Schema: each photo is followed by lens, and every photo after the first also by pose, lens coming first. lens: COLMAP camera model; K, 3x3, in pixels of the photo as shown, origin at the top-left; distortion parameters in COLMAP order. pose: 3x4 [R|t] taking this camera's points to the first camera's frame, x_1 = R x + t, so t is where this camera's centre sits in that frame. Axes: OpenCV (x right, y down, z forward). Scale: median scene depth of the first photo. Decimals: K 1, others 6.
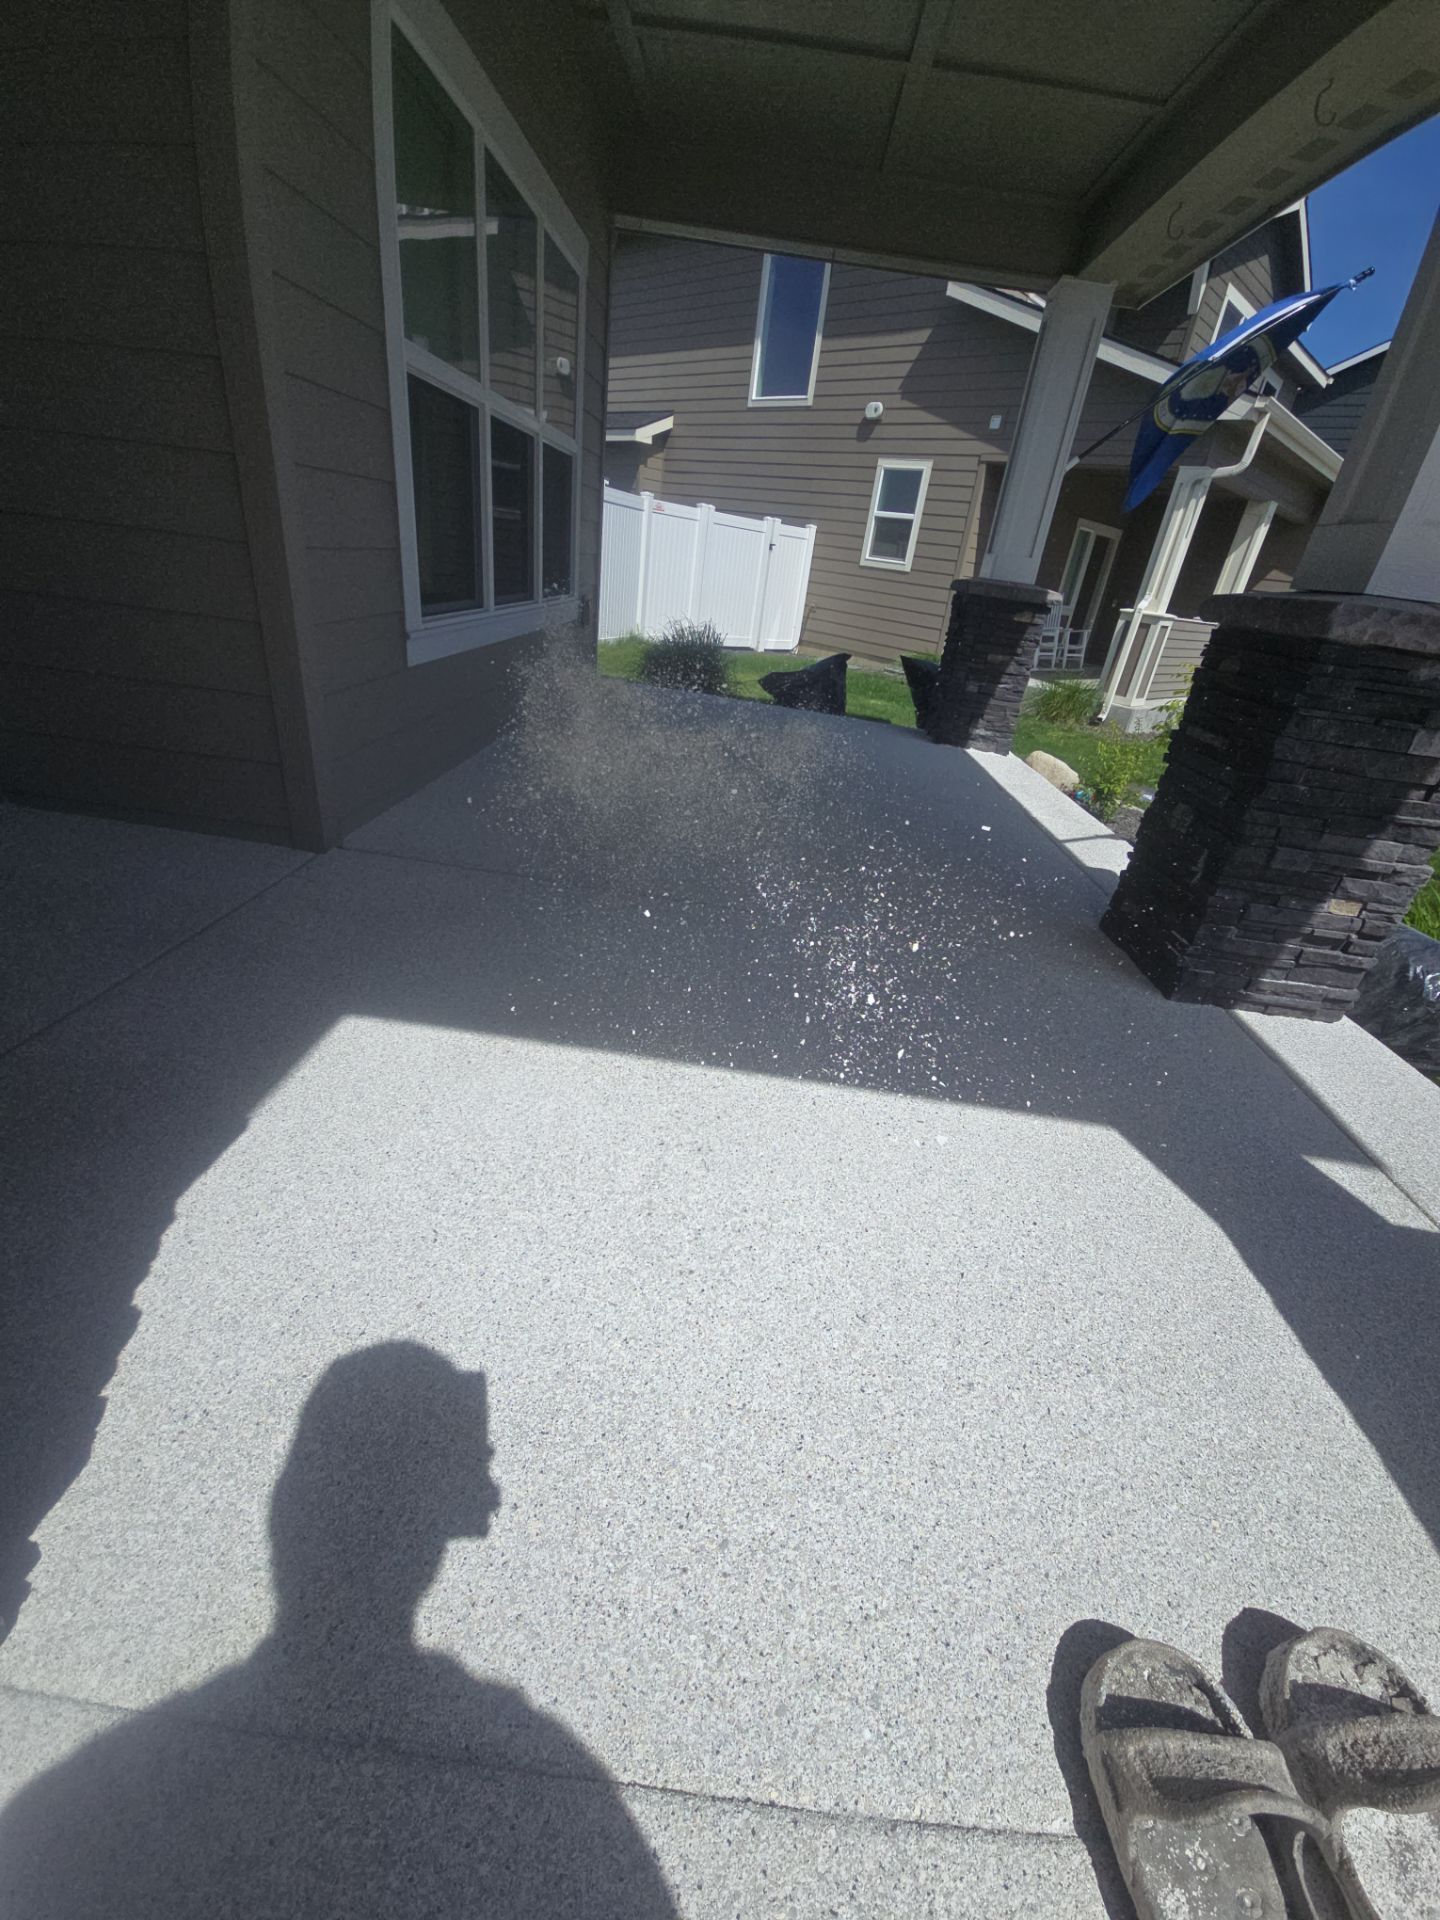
lens RADIAL K [[791.7, 0, 720.0], [0, 791.7, 960.0], [0, 0, 1]] dist [0.001446, -0.000481]
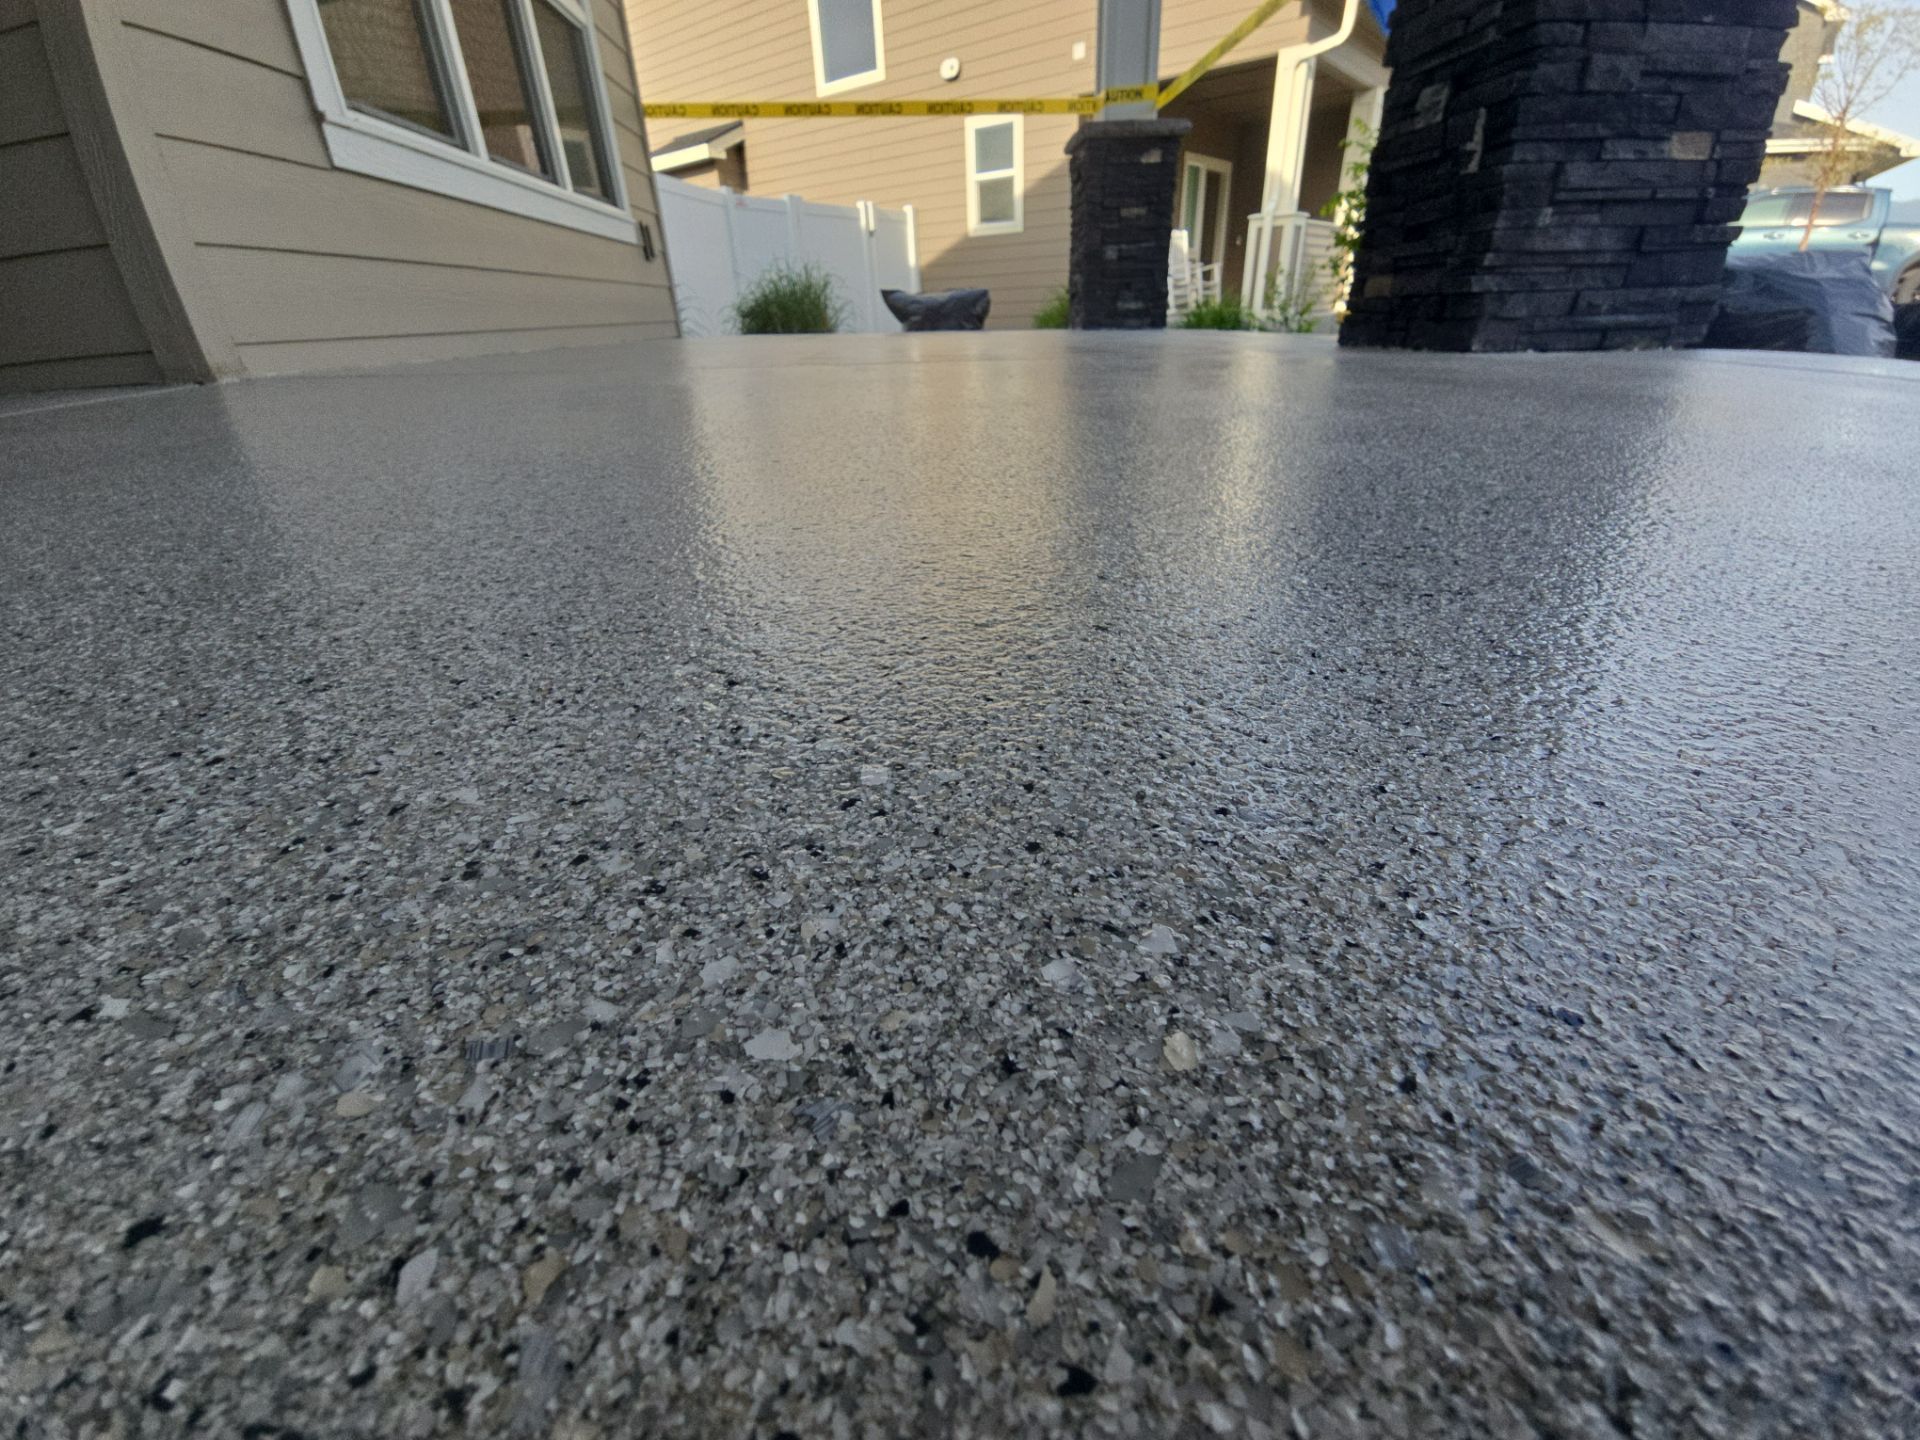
lens RADIAL K [[791.7, 0, 960.0], [0, 791.7, 720.0], [0, 0, 1]] dist [0.001446, -0.000481]
pose [[0.978924, -0.198379, 0.048505, 0.007551], [0.198722, 0.980053, -0.002318, 0.076947], [-0.047078, 0.011908, 0.998820, 0.088575]]
